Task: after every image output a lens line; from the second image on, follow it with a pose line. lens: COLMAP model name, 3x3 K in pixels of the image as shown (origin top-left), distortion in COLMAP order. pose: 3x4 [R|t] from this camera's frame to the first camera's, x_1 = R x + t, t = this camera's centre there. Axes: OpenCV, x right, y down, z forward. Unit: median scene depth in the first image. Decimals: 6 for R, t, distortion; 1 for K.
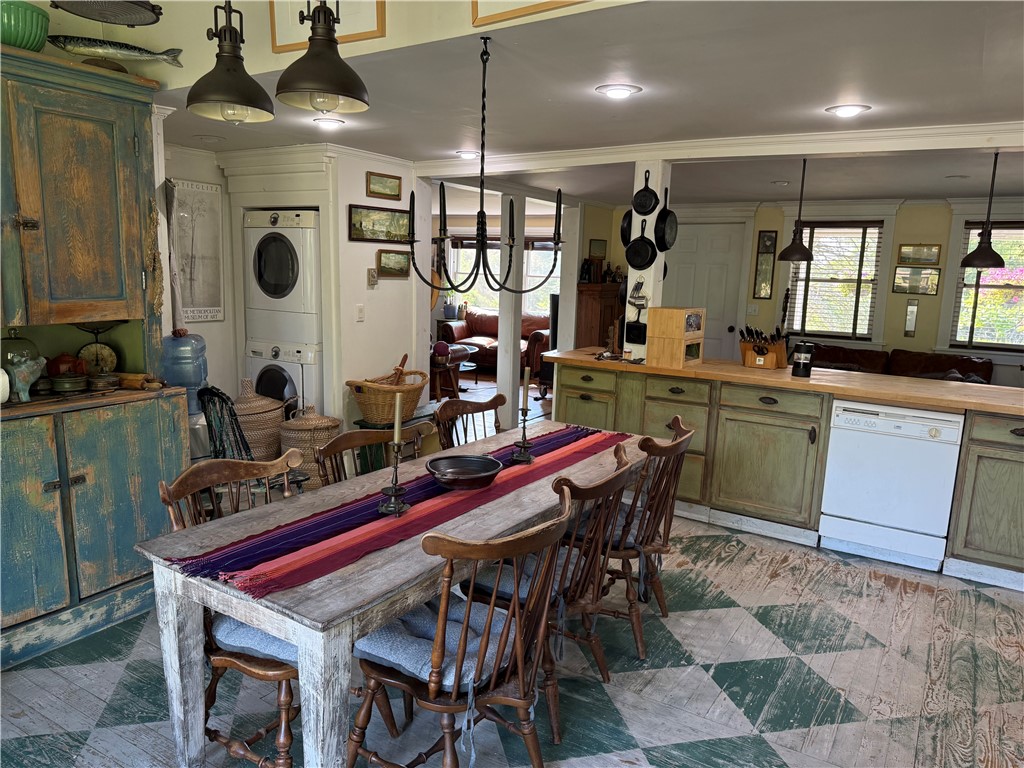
lens RADIAL K [[724.4, 0, 509.8], [0, 724.4, 390.0], [0, 0, 1]] dist [0.061747, -0.090001]
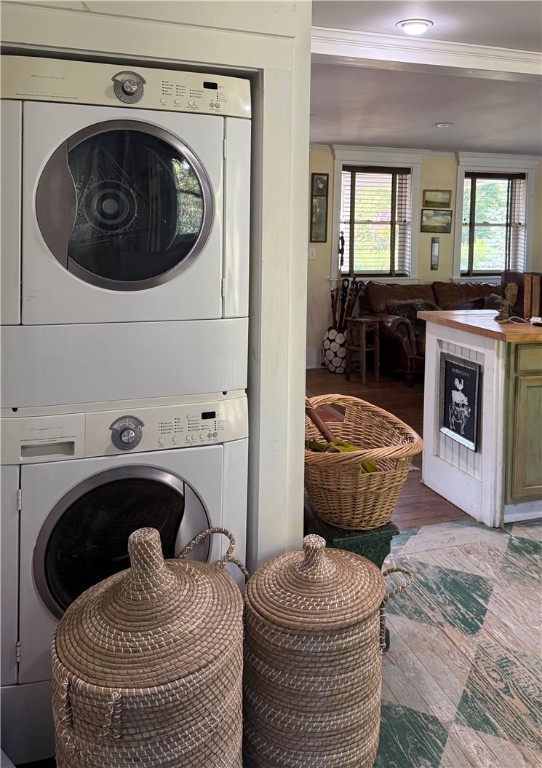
lens RADIAL K [[657.9, 0, 297.7], [0, 657.9, 269.2], [0, 0, 1]] dist [0.114906, -0.003013]
pose [[0.619023, -0.072729, 0.781998, -0.529710], [0.134238, 0.990849, -0.014109, -0.118320], [-0.773816, 0.113708, 0.623121, 0.700596]]
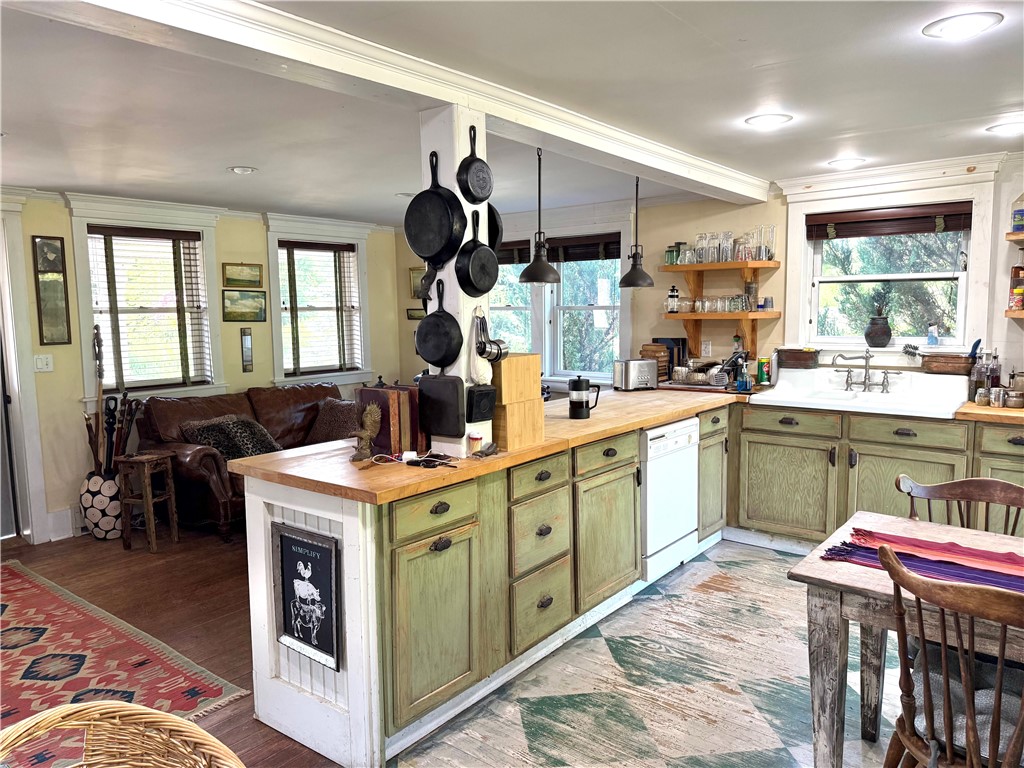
lens RADIAL K [[724.4, 0, 522.0], [0, 724.4, 385.8], [0, 0, 1]] dist [0.061747, -0.090001]
pose [[0.099550, -0.143609, 0.984615, -0.345909], [0.183046, 0.975286, 0.123741, -0.139578], [-0.978051, 0.167911, 0.123377, 0.790242]]
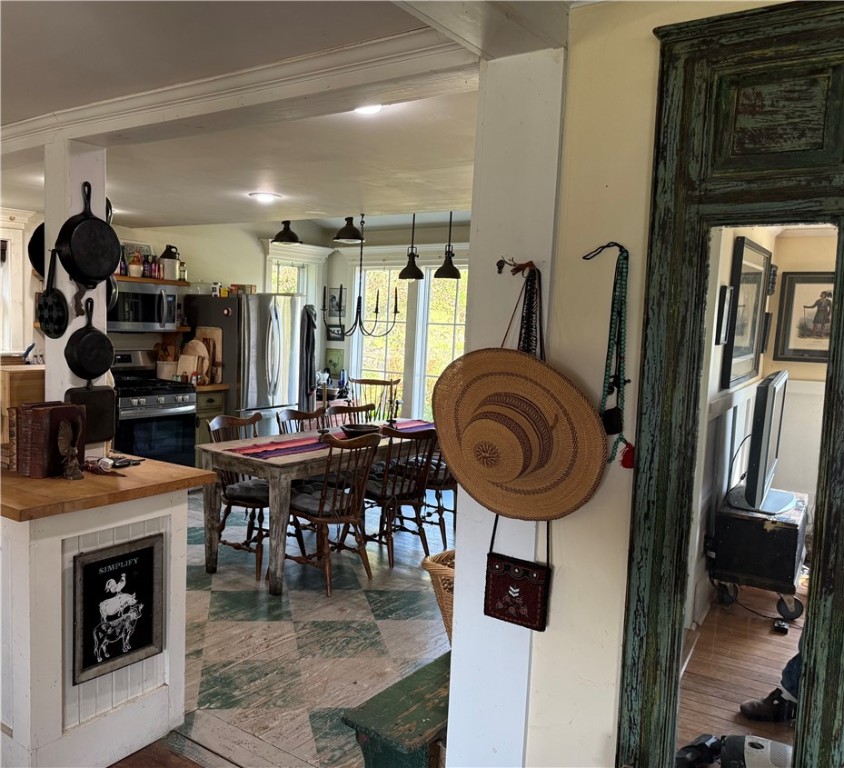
lens RADIAL K [[749.5, 0, 344.3], [0, 749.5, 382.9], [0, 0, 1]] dist [0.035680, -0.051636]
pose [[-0.992868, -0.077732, 0.090388, -0.094106], [-0.052700, 0.966268, 0.252090, -0.250802], [-0.106934, 0.245528, -0.963473, 1.434367]]
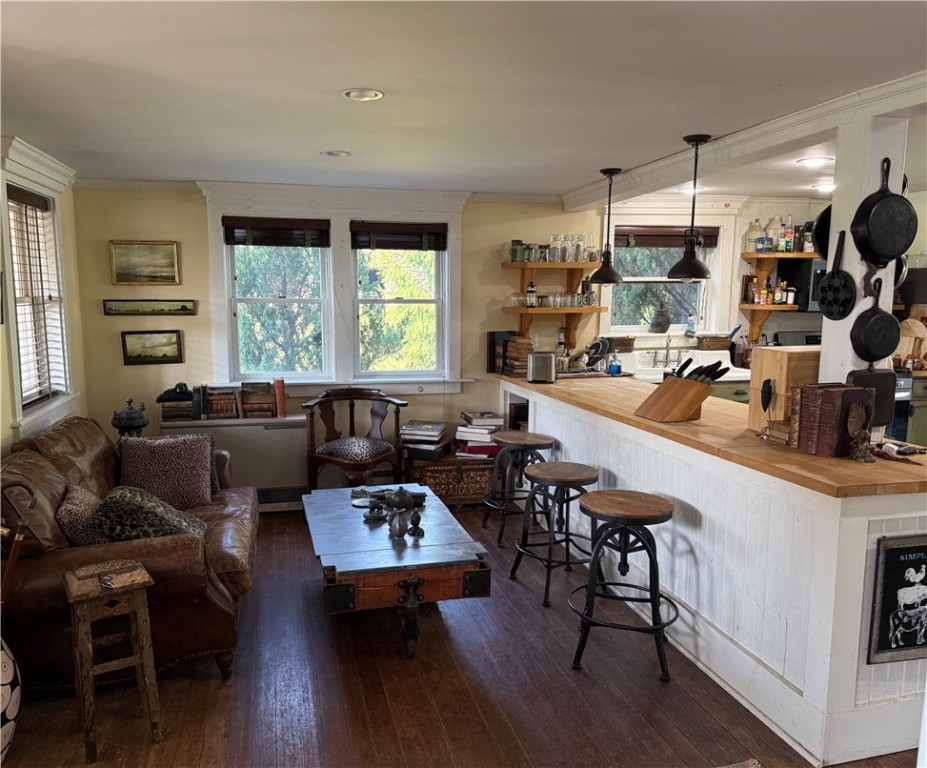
lens RADIAL K [[735.9, 0, 450.6], [0, 735.9, 397.6], [0, 0, 1]] dist [0.049849, -0.067599]
pose [[-0.717721, -0.133475, 0.683419, -0.006584], [0.092708, 0.954403, 0.283760, -0.259584], [-0.690132, 0.267019, -0.672621, 1.499189]]
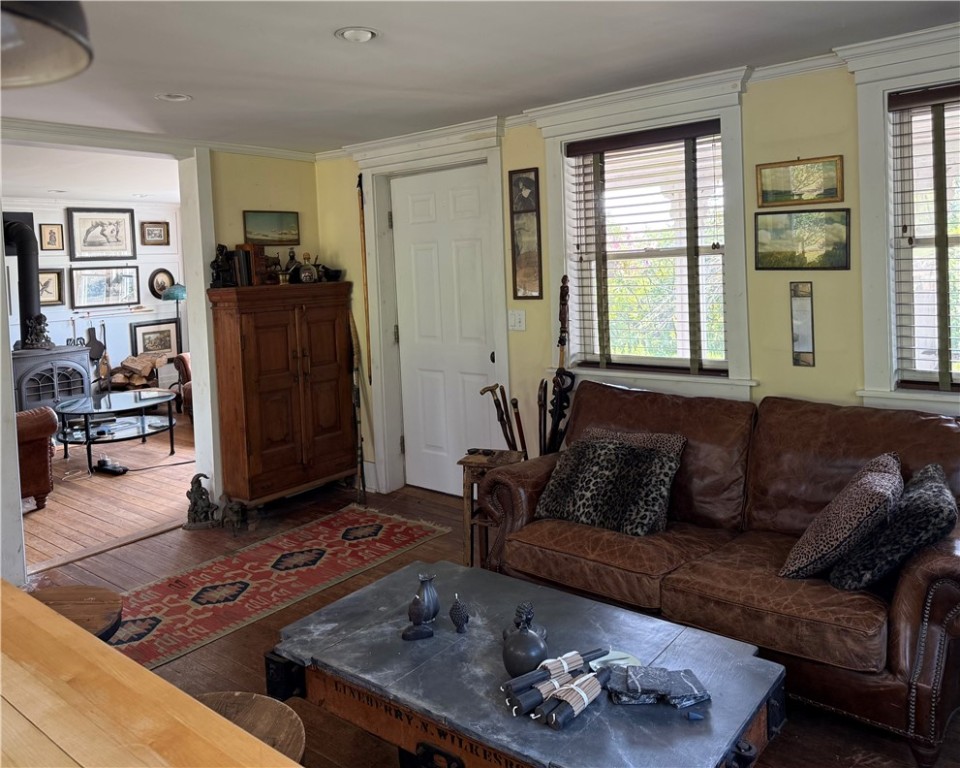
lens RADIAL K [[767.4, 0, 459.4], [0, 767.4, 300.4], [0, 0, 1]] dist [0.034706, -0.008995]
pose [[0.983574, -0.068991, -0.166802, 0.569009], [0.048312, 0.990980, -0.124997, -0.085797], [0.173921, 0.114885, 0.978035, 0.675426]]
